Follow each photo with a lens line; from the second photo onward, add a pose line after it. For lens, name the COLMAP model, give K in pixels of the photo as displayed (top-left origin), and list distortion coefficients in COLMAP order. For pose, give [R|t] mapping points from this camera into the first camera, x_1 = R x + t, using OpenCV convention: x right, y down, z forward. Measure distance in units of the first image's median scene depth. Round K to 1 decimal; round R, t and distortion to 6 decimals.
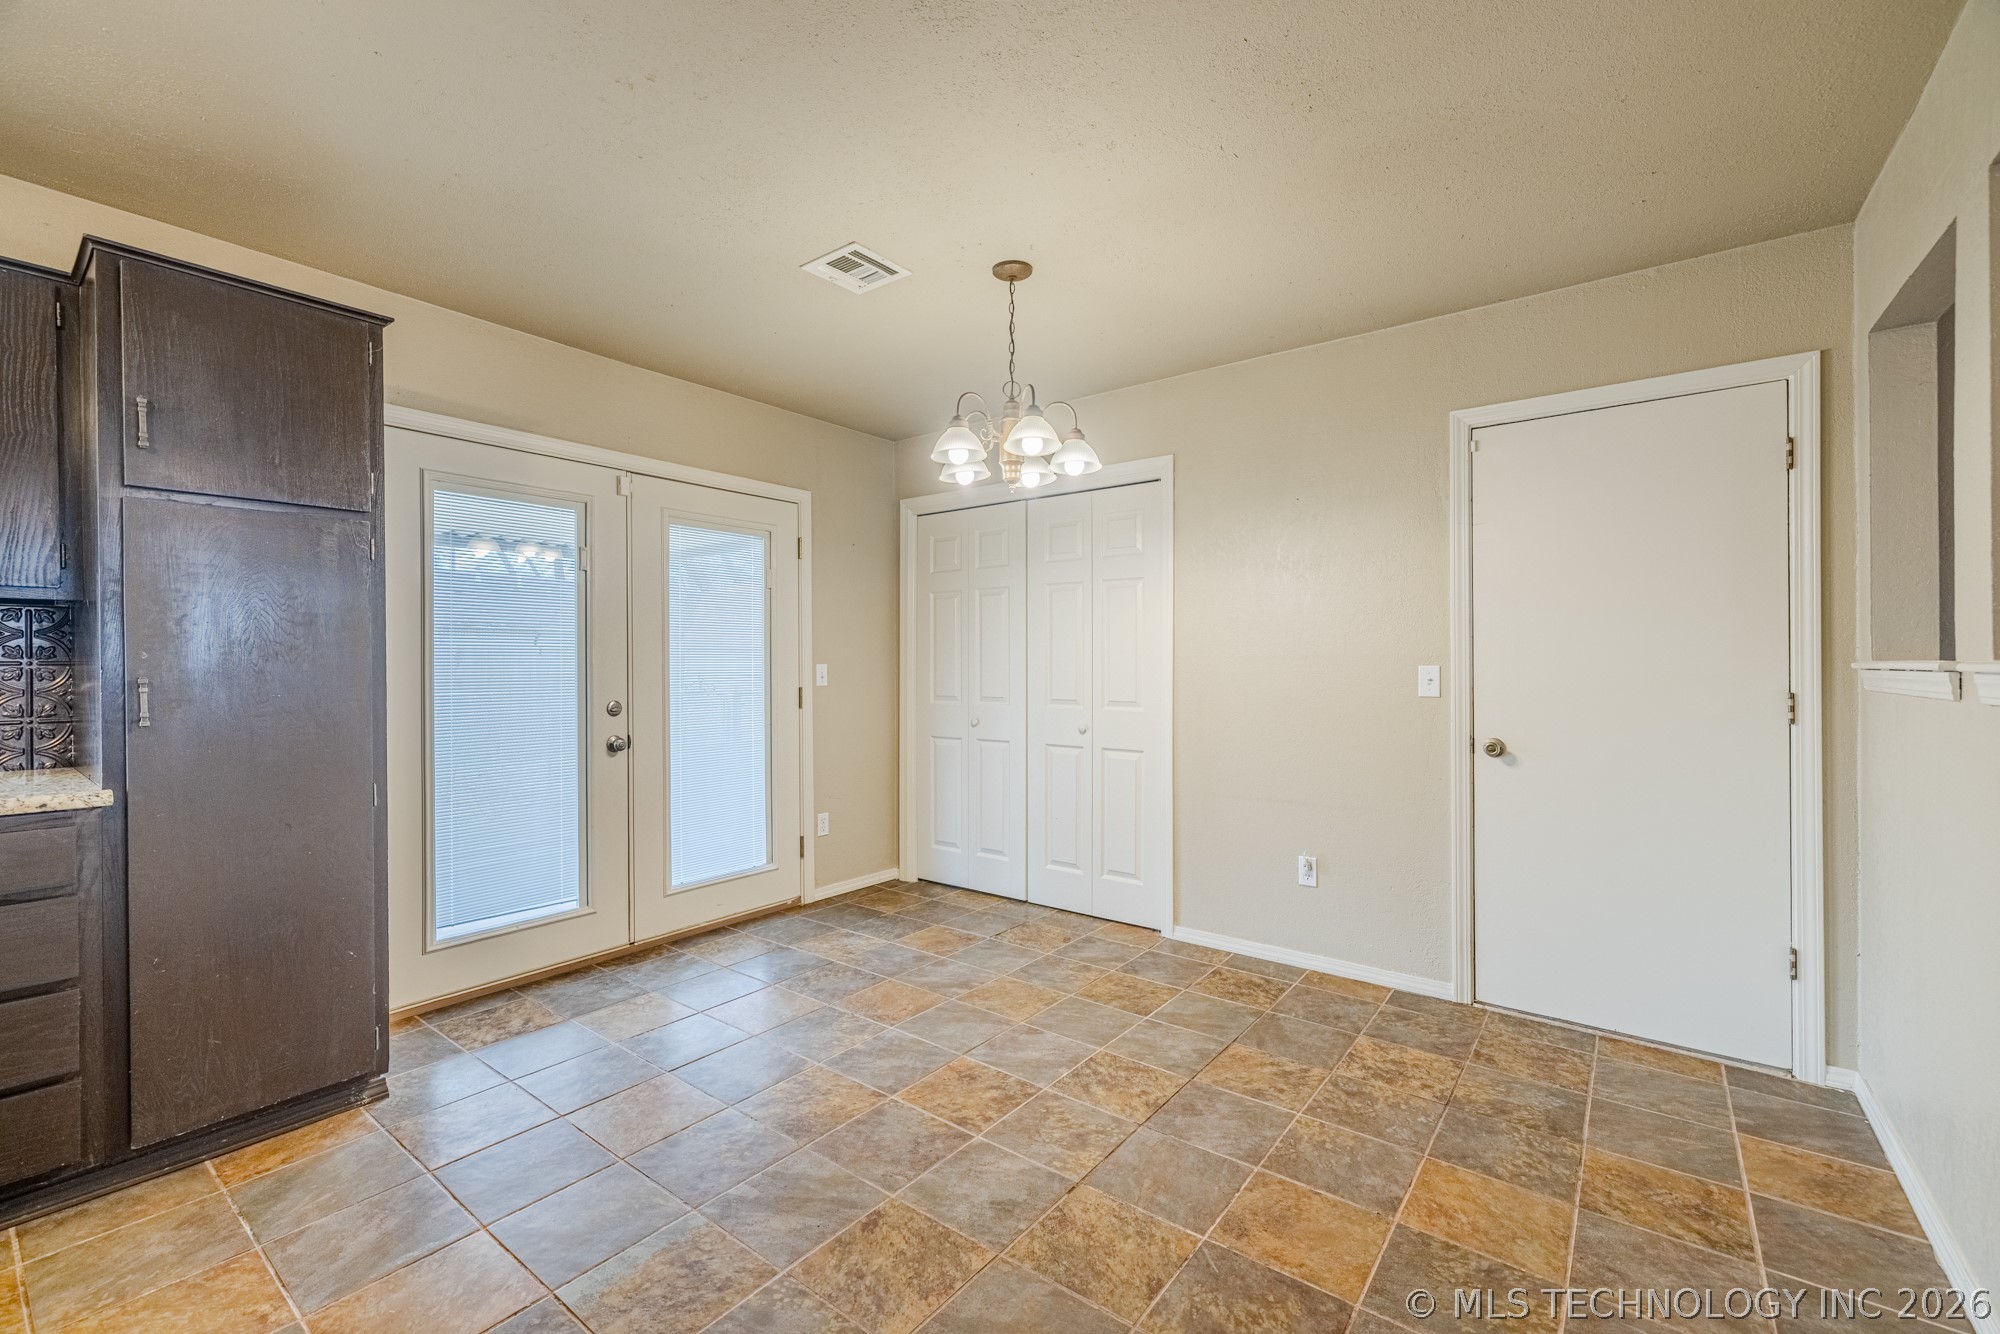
lens RADIAL K [[839.6, 0, 994.0], [0, 839.6, 666.1], [0, 0, 1]] dist [-0.000730, 0.000764]
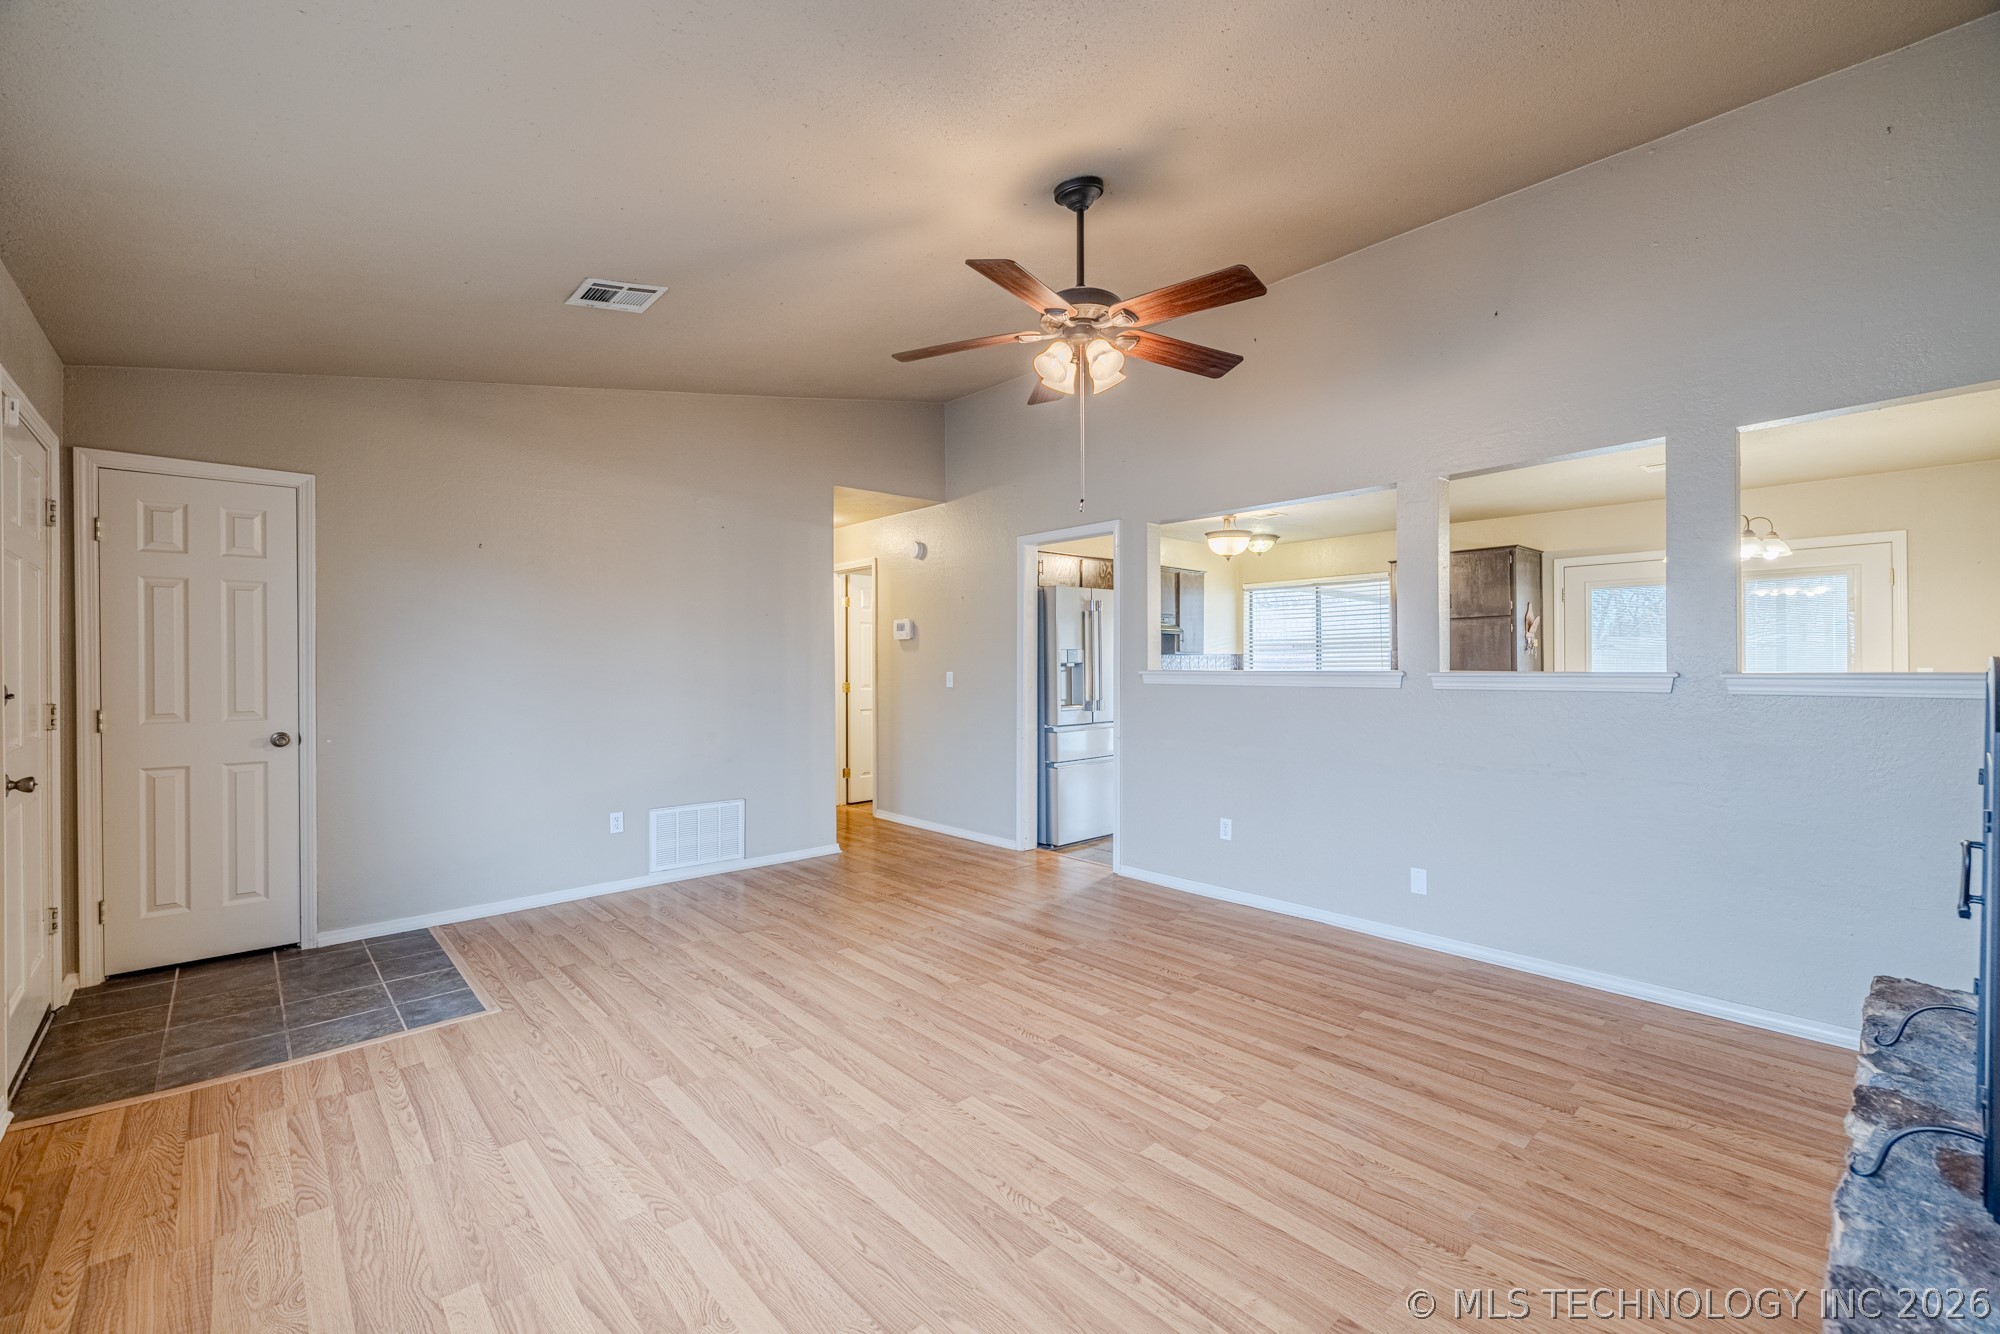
lens RADIAL K [[839.6, 0, 994.0], [0, 839.6, 666.1], [0, 0, 1]] dist [-0.000730, 0.000764]
pose [[-0.181037, 0.002041, -0.983474, 1.933419], [0.002256, 0.999996, 0.001660, -0.014771], [0.983474, -0.001918, -0.181041, -0.174280]]
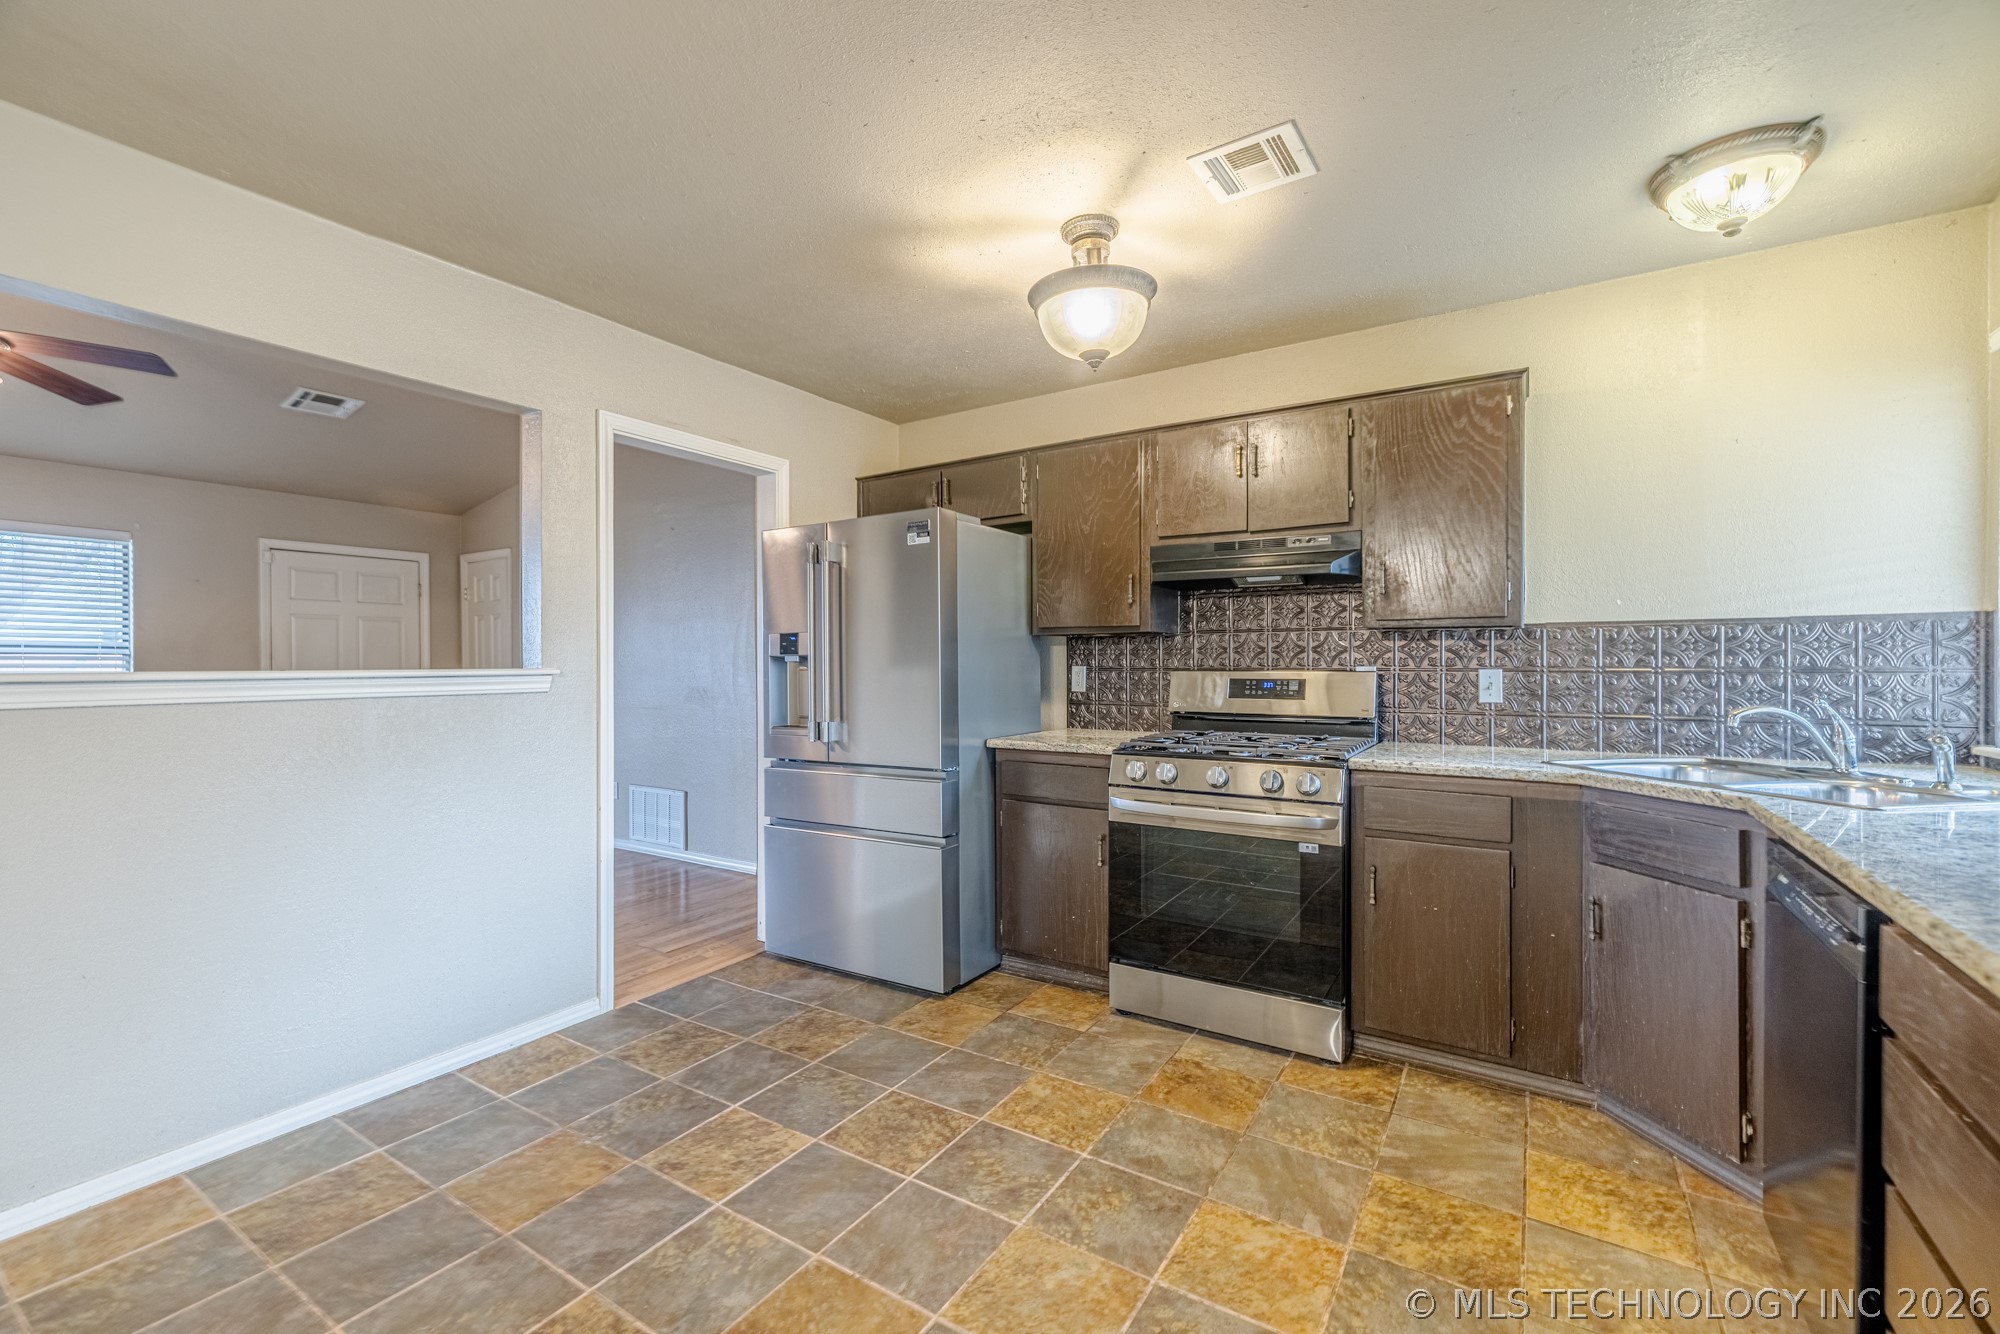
lens RADIAL K [[844.3, 0, 1000.0], [0, 844.3, 667.0], [0, 0, 1]] dist [0.001428, 0.000279]
pose [[-0.996268, 0.006021, -0.086106, -0.349720], [0.005508, 0.999966, 0.006190, -0.007918], [0.086140, 0.005693, -0.996267, 0.903939]]
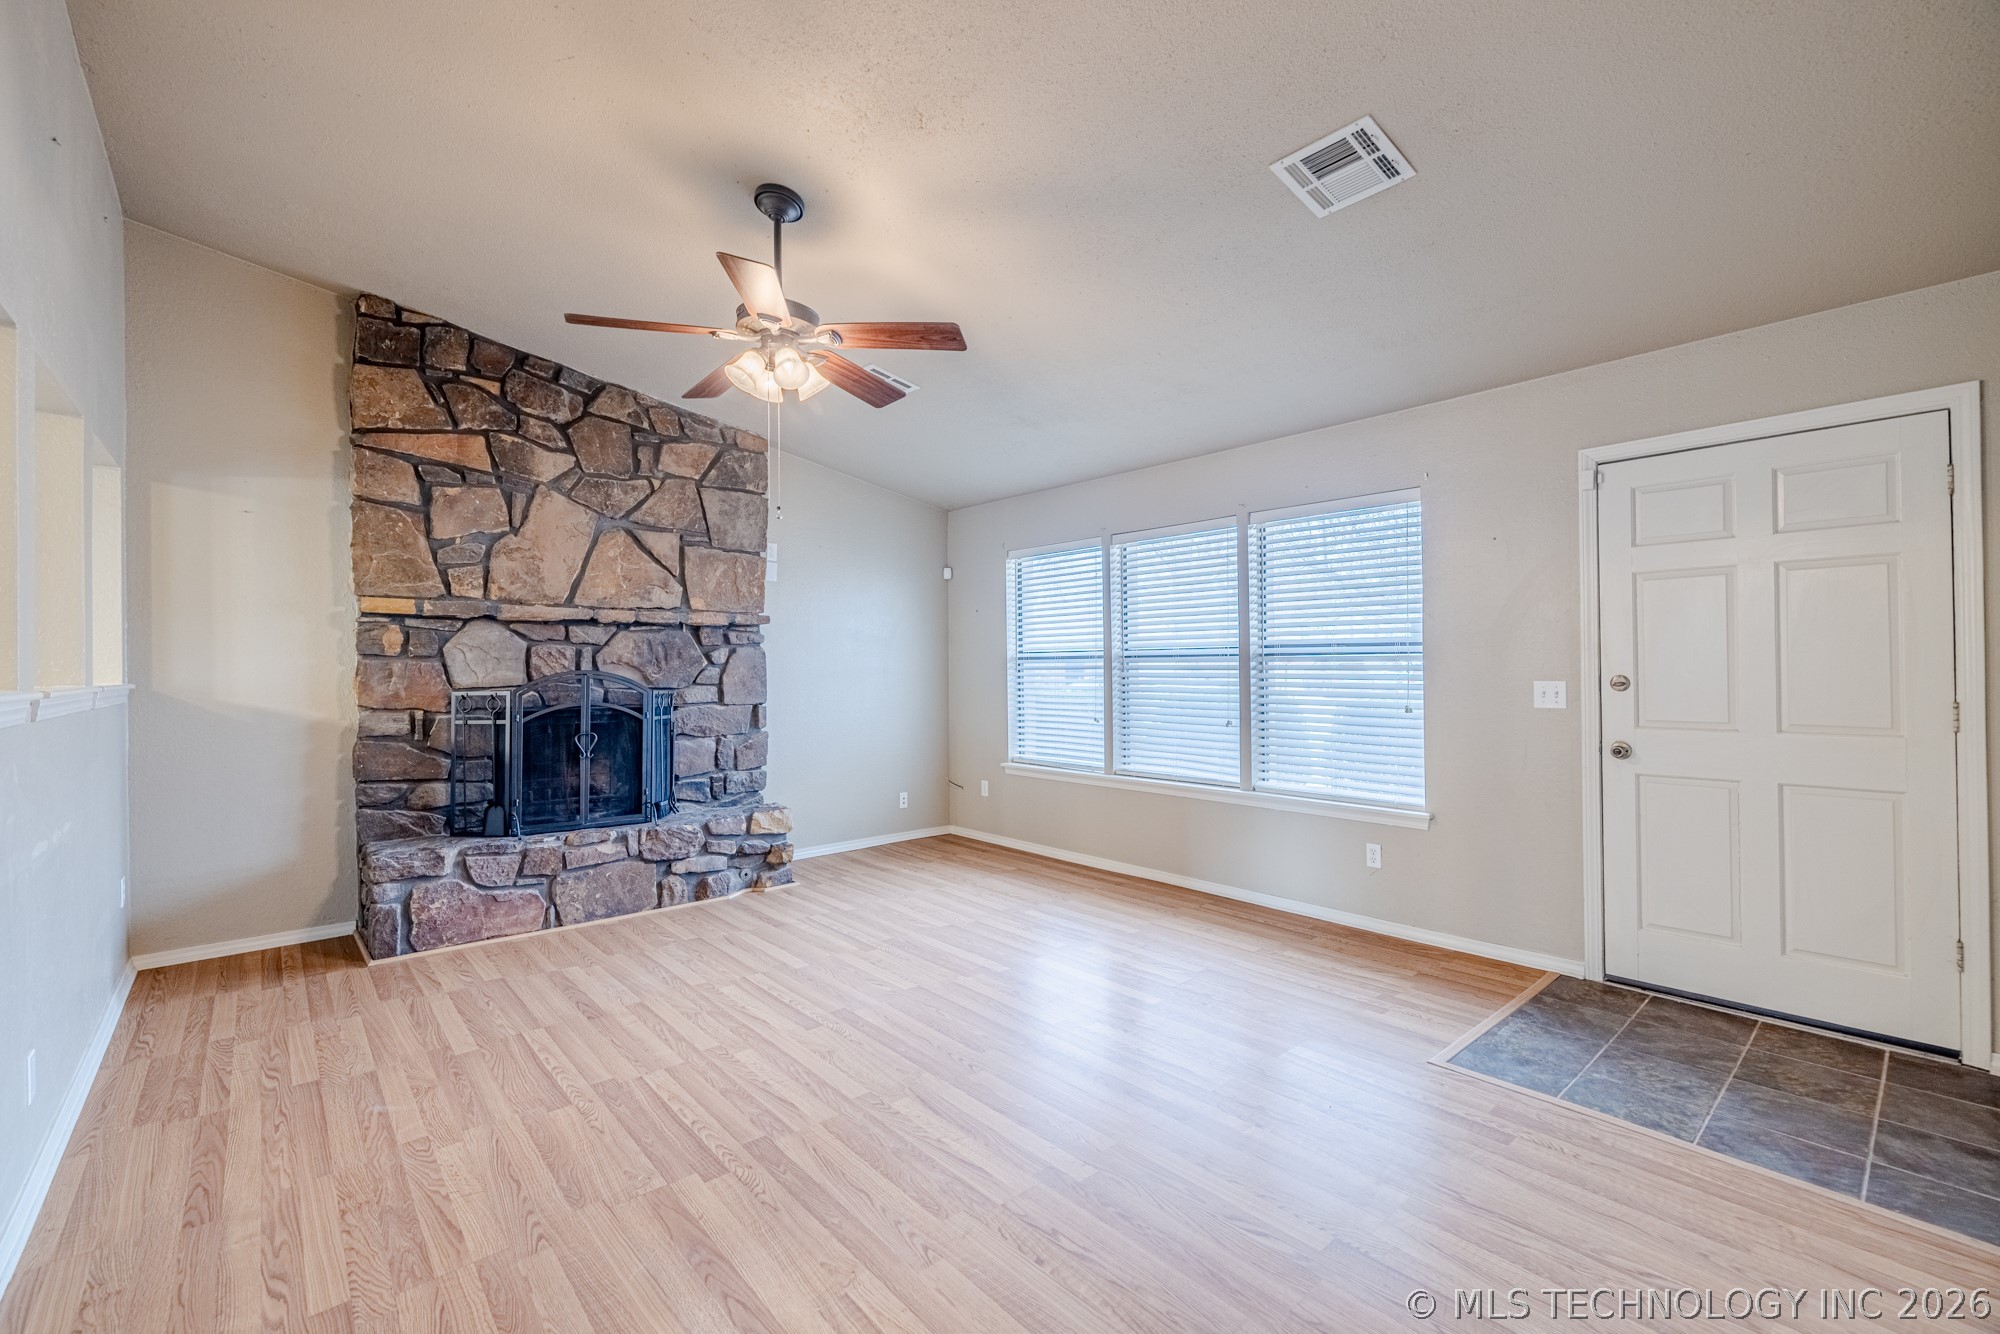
lens RADIAL K [[839.4, 0, 993.9], [0, 839.4, 663.8], [0, 0, 1]] dist [0.000113, 0.000735]
pose [[0.196417, 0.003700, 0.980514, -0.078013], [0.009374, 0.999940, -0.005651, -0.014038], [-0.980476, 0.010301, 0.196370, -0.720856]]
